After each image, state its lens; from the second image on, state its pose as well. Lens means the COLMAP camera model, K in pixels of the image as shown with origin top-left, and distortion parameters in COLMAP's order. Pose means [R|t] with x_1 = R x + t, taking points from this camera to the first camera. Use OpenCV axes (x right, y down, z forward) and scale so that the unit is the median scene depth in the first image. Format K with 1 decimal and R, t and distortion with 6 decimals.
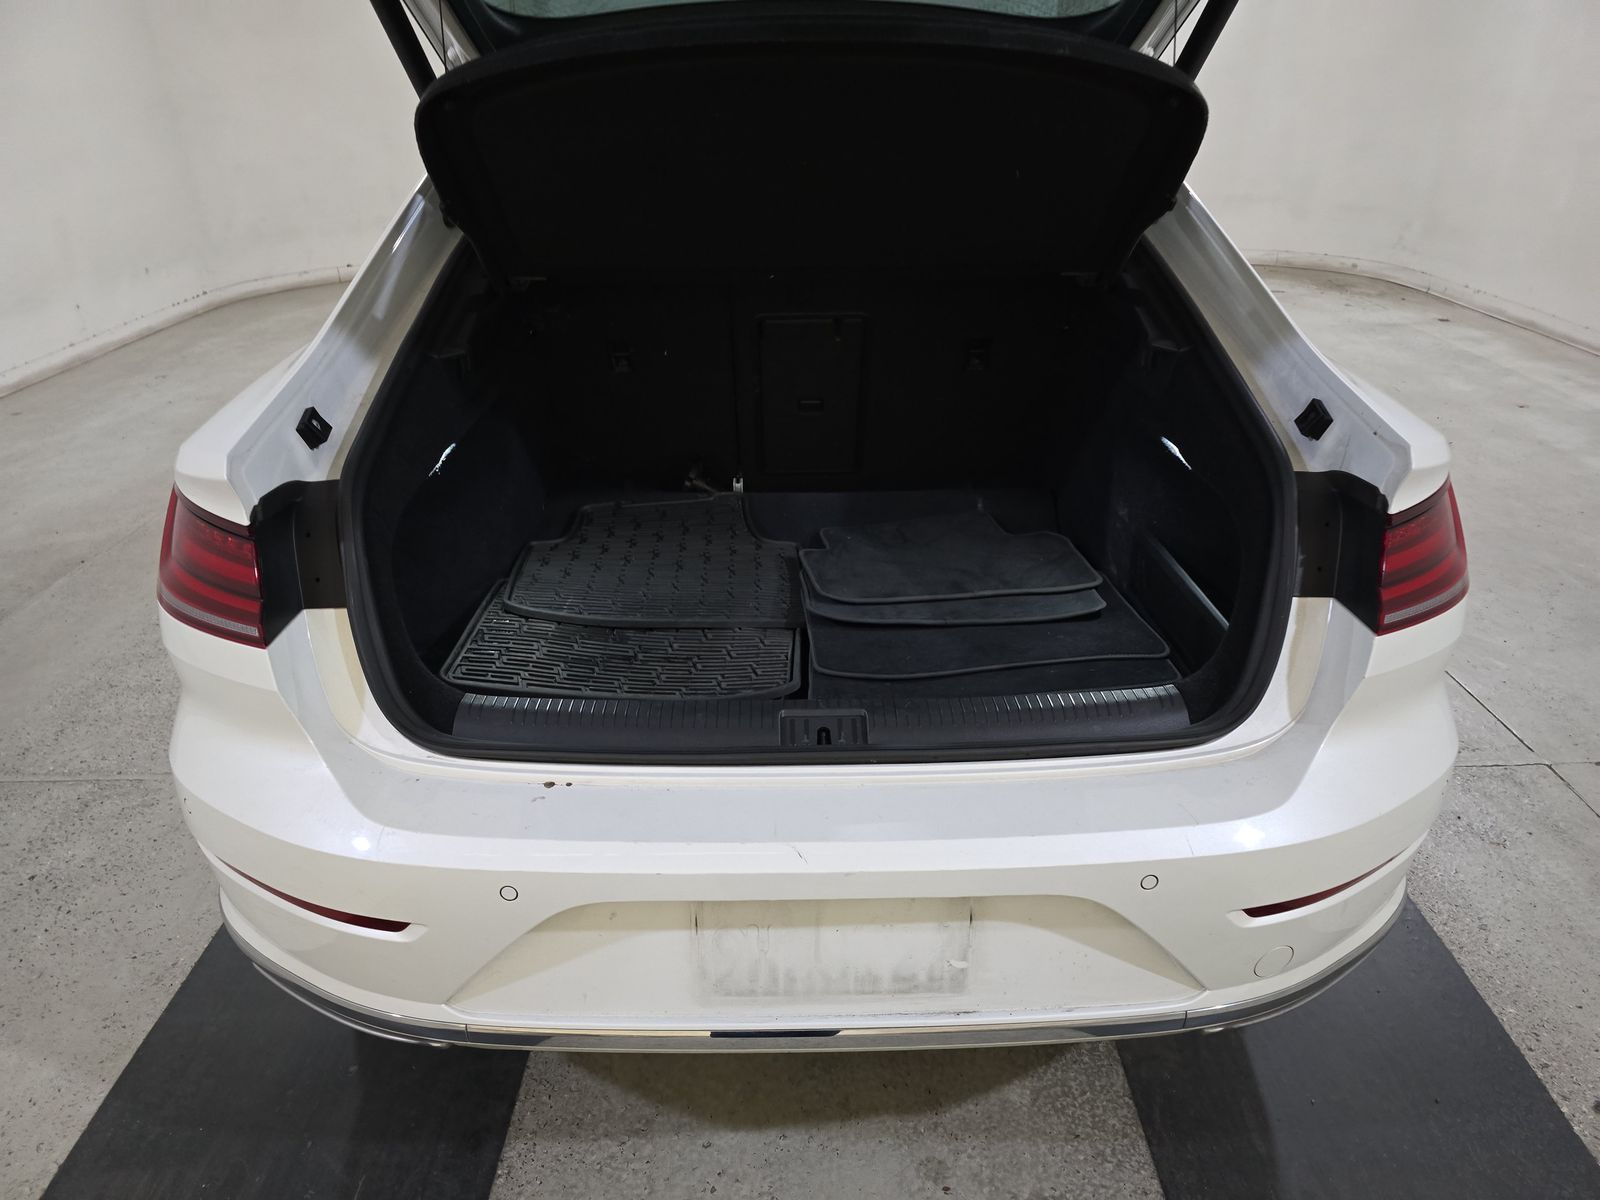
lens RADIAL K [[1066.0, 0, 796.3], [0, 1066.0, 584.8], [0, 0, 1]] dist [0.049046, -0.044876]
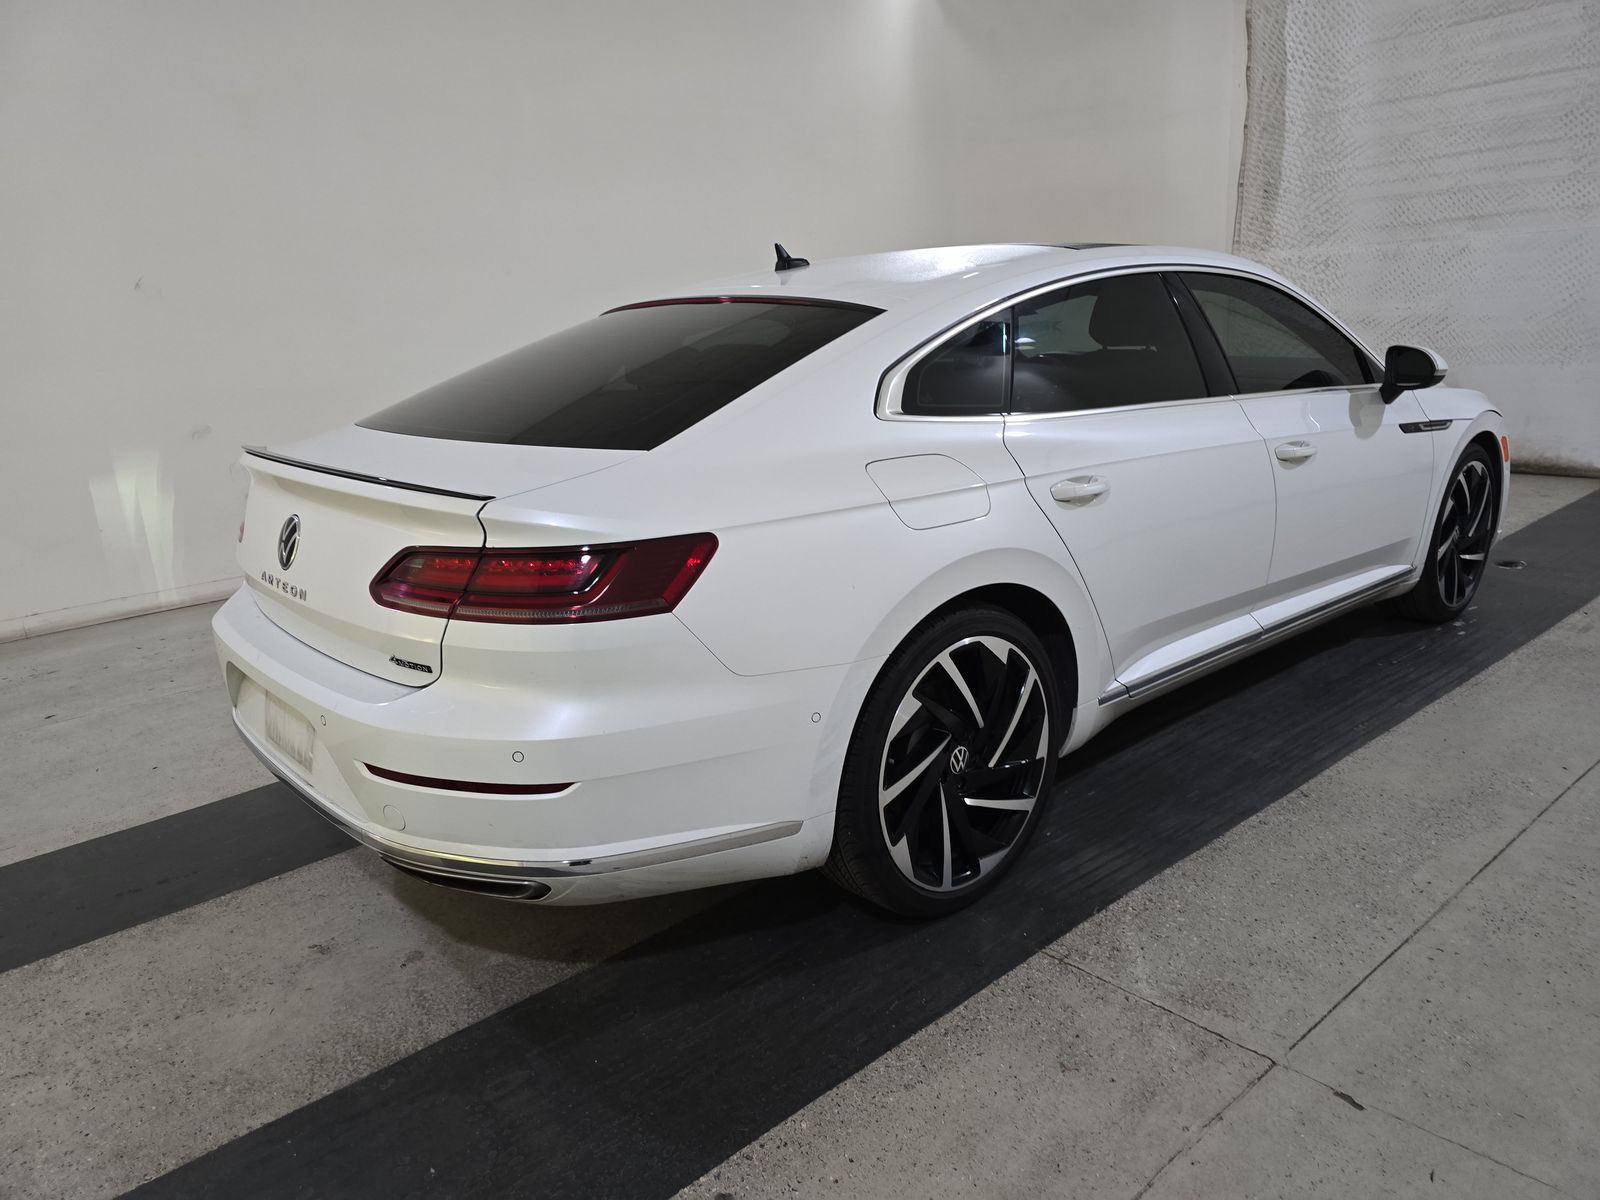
lens RADIAL K [[1066.0, 0, 809.1], [0, 1066.0, 585.4], [0, 0, 1]] dist [0.049046, -0.044876]
pose [[0.654169, 0.162159, -0.738761, 1.408683], [-0.278829, 0.959656, -0.036256, -0.060400], [0.703077, 0.229706, 0.672992, 0.219941]]
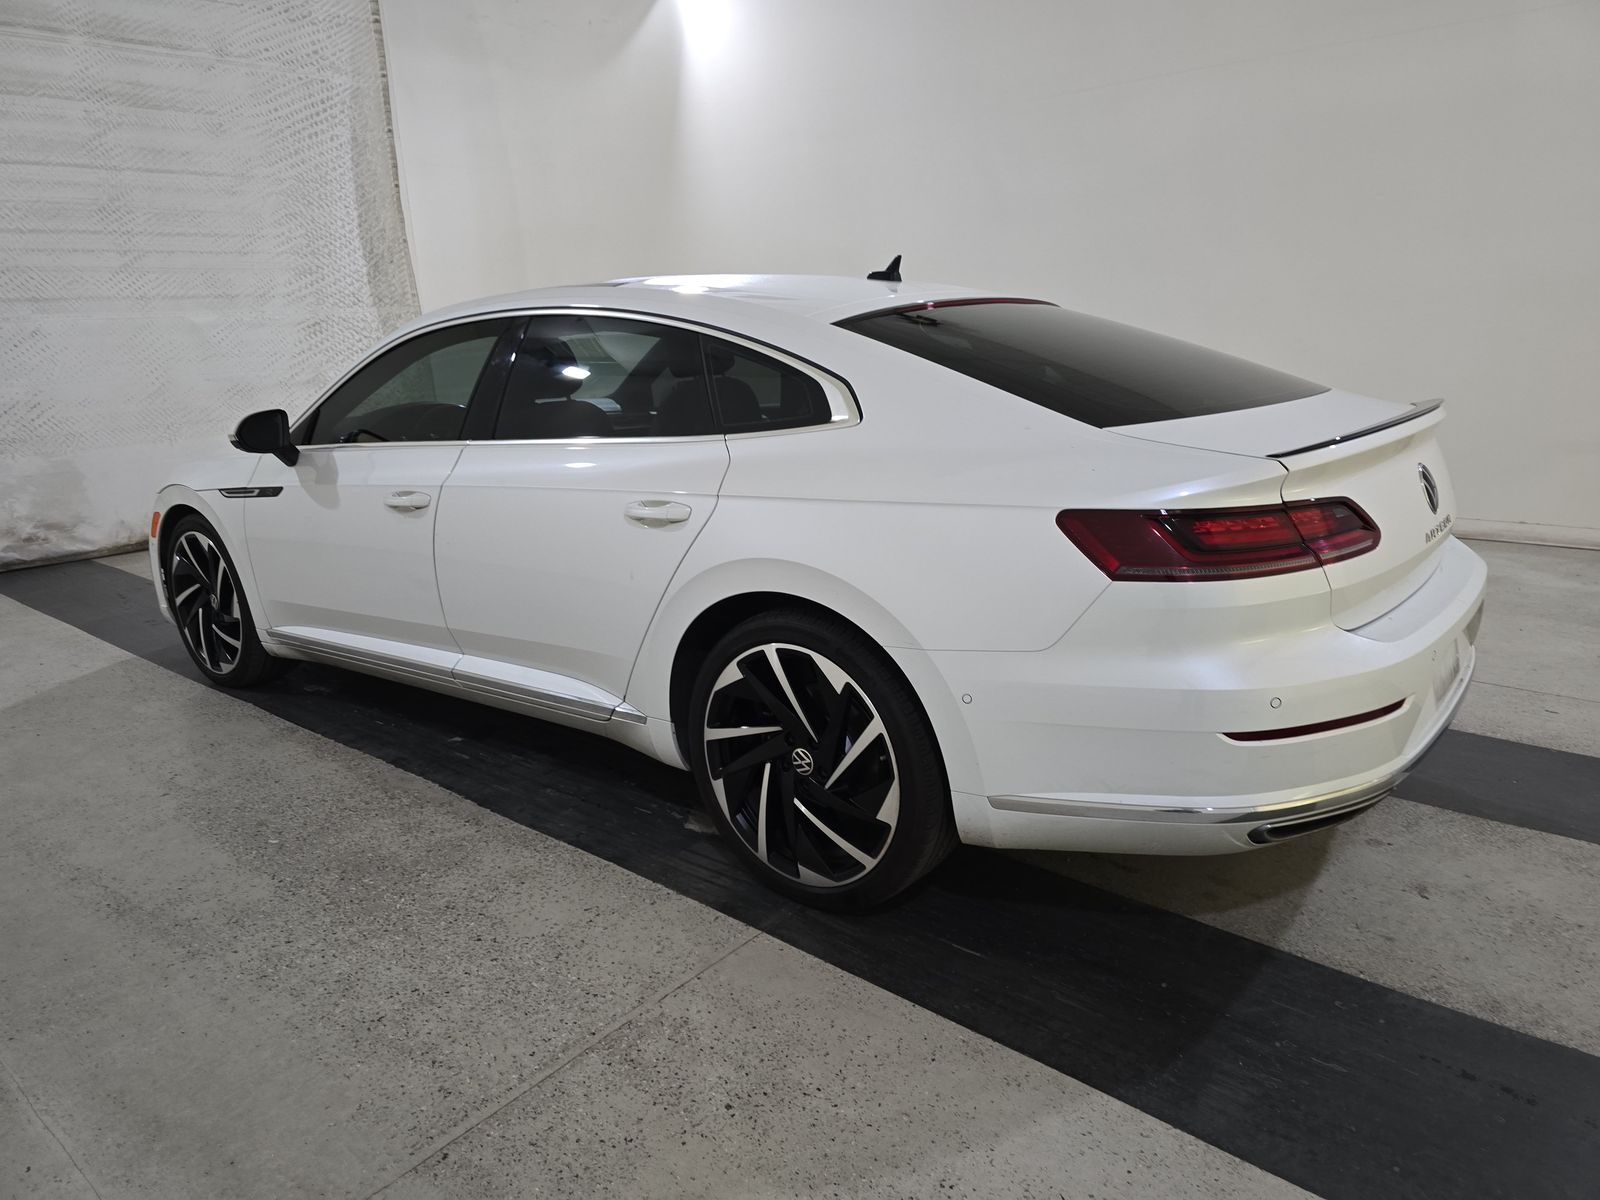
lens RADIAL K [[1066.0, 0, 788.0], [0, 1066.0, 585.3], [0, 0, 1]] dist [0.049046, -0.044876]
pose [[0.649970, -0.195287, 0.734440, -1.559571], [0.356101, 0.932019, -0.067322, -0.066173], [-0.671365, 0.305292, 0.675326, 0.297377]]
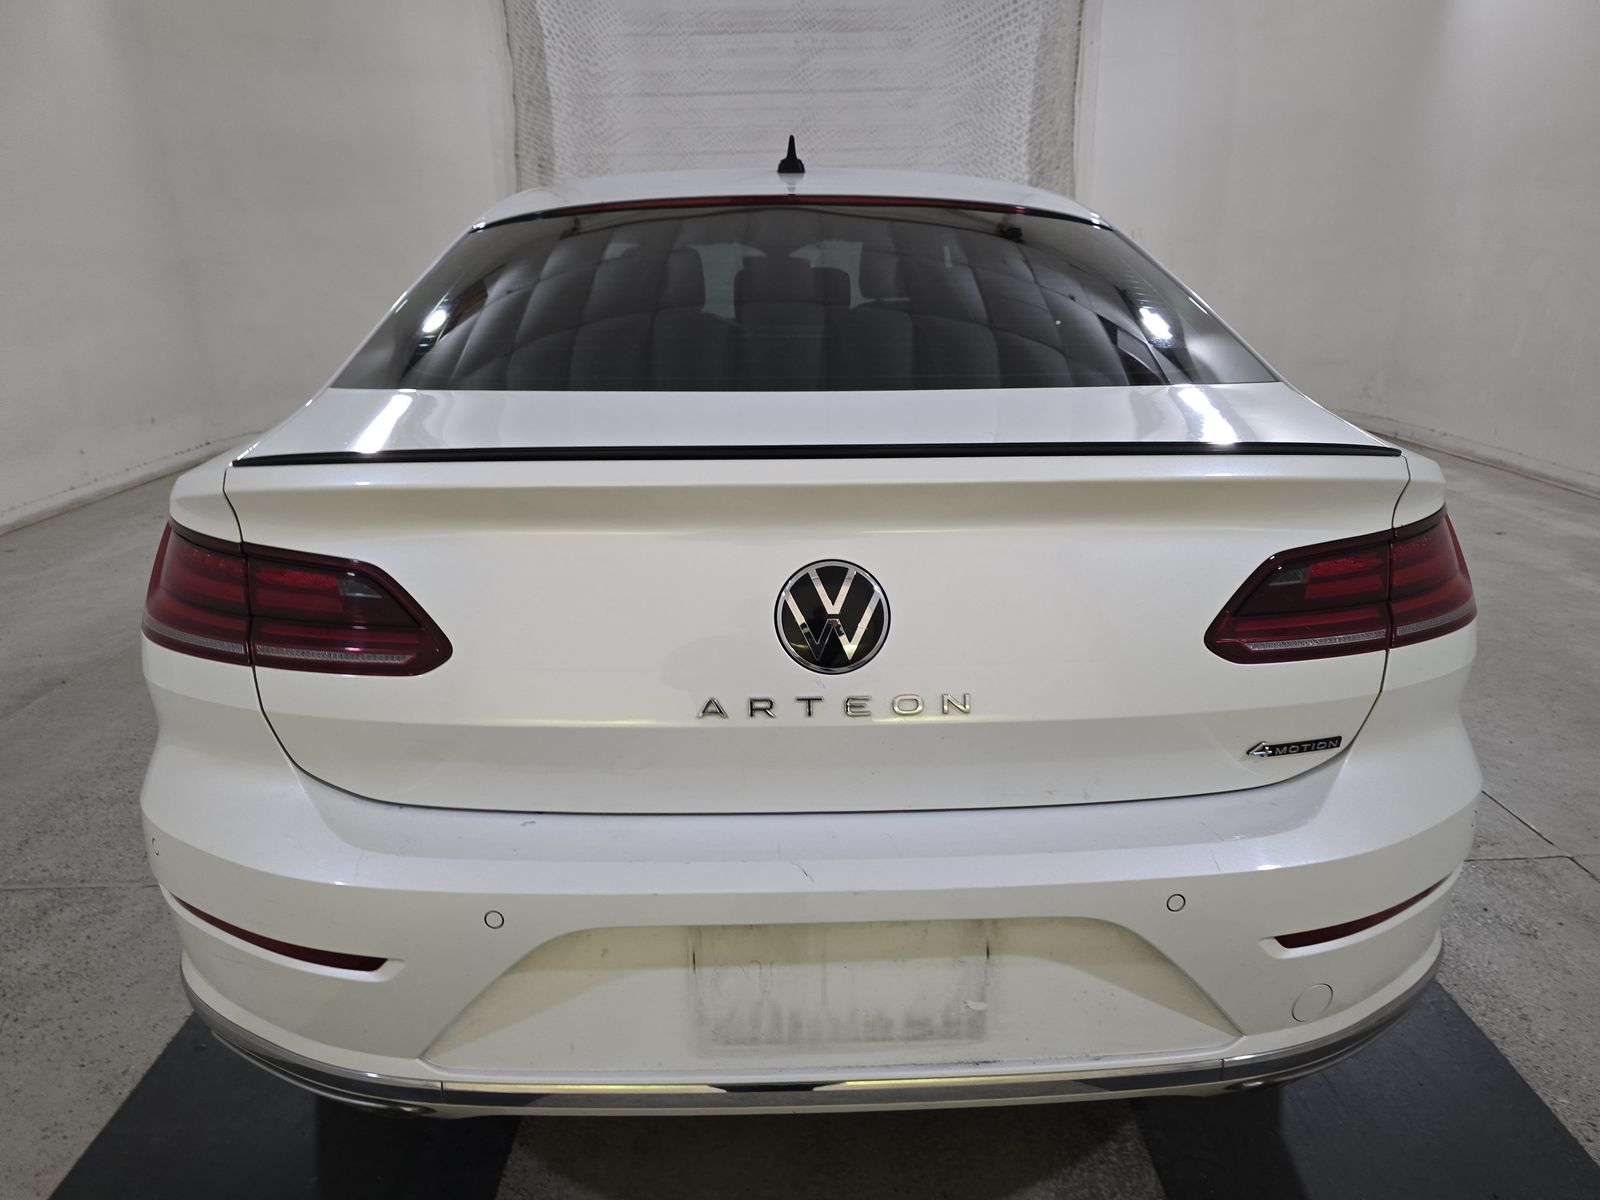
lens RADIAL K [[1066.0, 0, 798.5], [0, 1066.0, 586.8], [0, 0, 1]] dist [0.049046, -0.044876]
pose [[0.999912, -0.006373, 0.011624, -0.007943], [0.008053, 0.988537, -0.150766, 0.095653], [-0.010530, 0.150846, 0.988501, 0.019149]]
